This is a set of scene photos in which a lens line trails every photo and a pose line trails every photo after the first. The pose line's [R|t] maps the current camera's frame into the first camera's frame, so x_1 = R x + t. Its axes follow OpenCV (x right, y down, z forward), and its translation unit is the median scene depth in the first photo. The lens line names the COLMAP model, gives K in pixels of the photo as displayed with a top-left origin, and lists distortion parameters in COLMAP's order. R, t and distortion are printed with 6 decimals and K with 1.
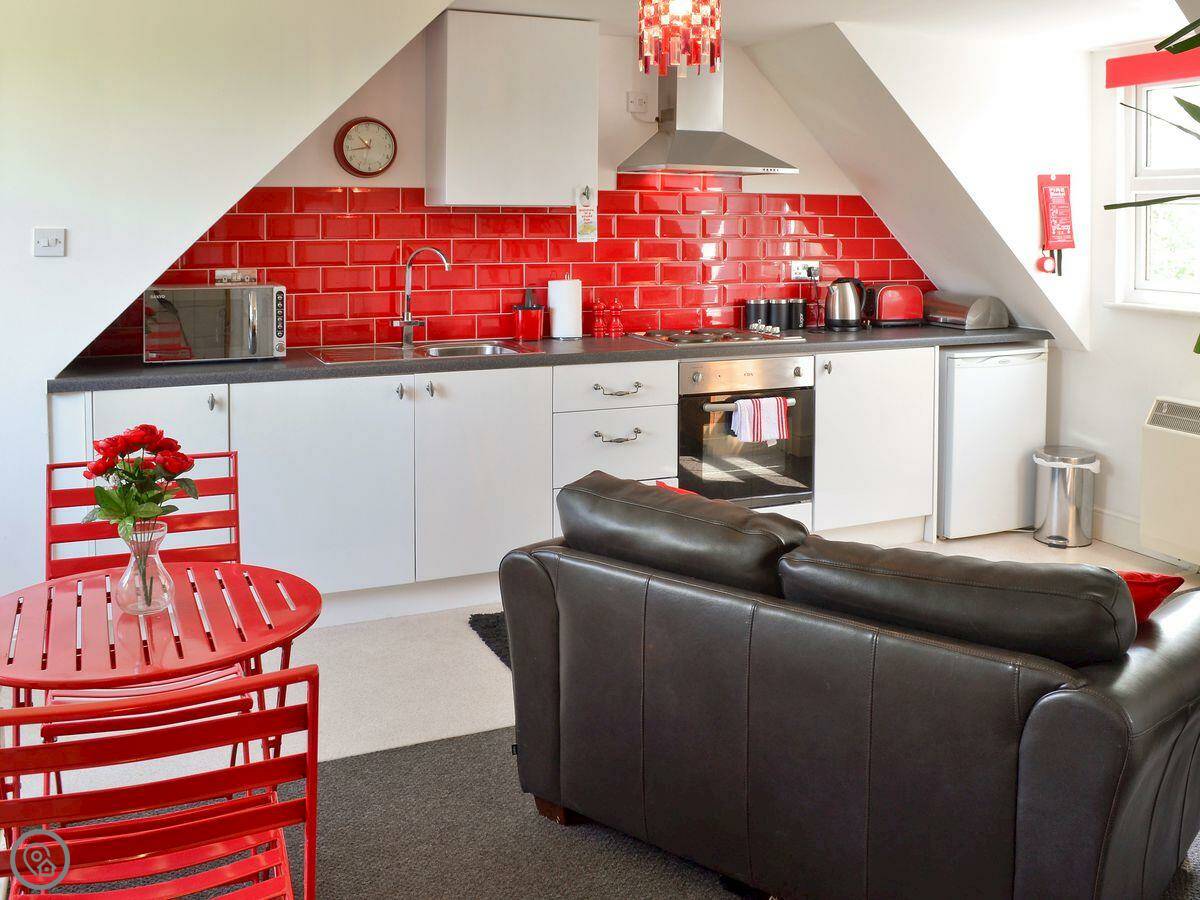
lens RADIAL K [[1108.4, 0, 604.2], [0, 1108.4, 419.6], [0, 0, 1]] dist [-0.045001, 0.007926]
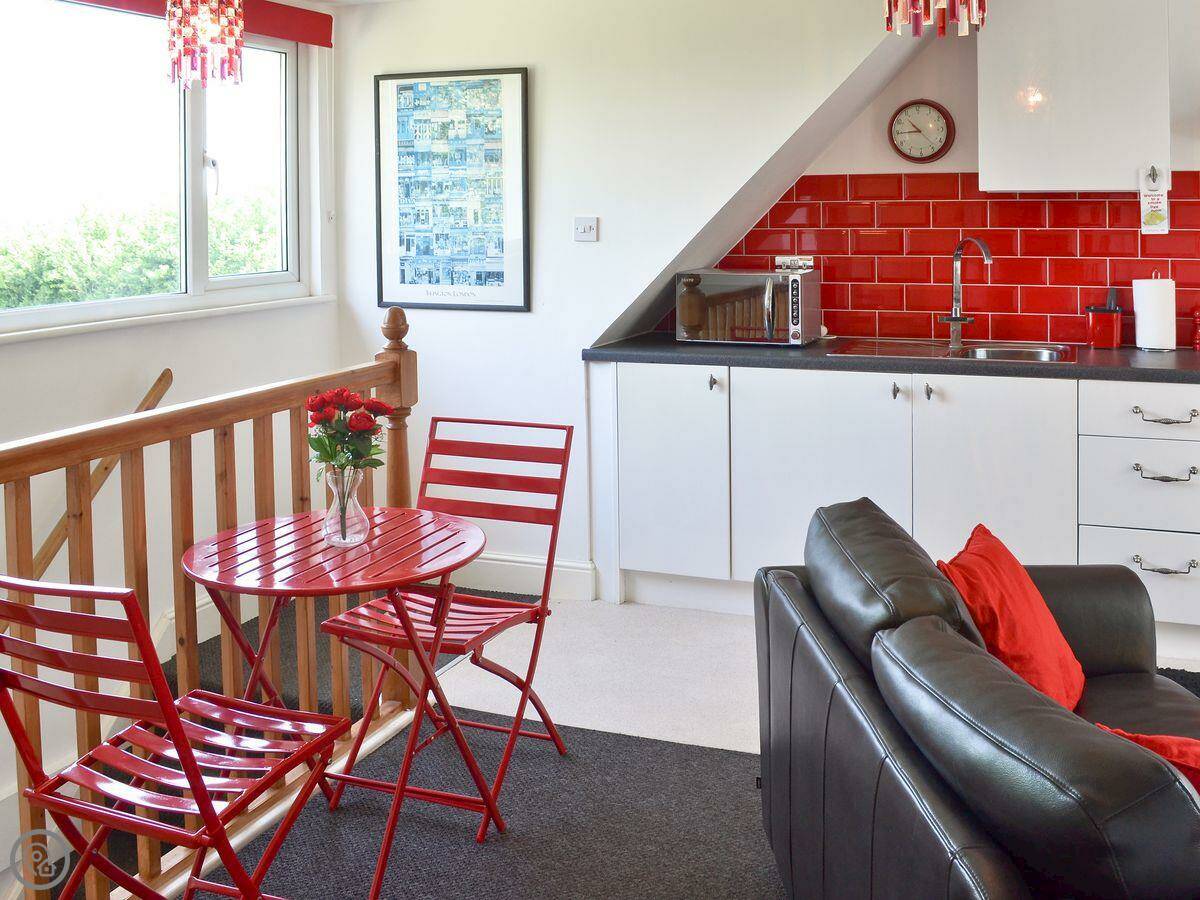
lens RADIAL K [[1108.4, 0, 604.2], [0, 1108.4, 419.6], [0, 0, 1]] dist [-0.045001, 0.007926]
pose [[0.740138, 0.117319, -0.662142, 0.239488], [-0.108911, 0.992577, 0.054126, -0.023209], [0.663577, 0.032053, 0.747421, 0.124937]]
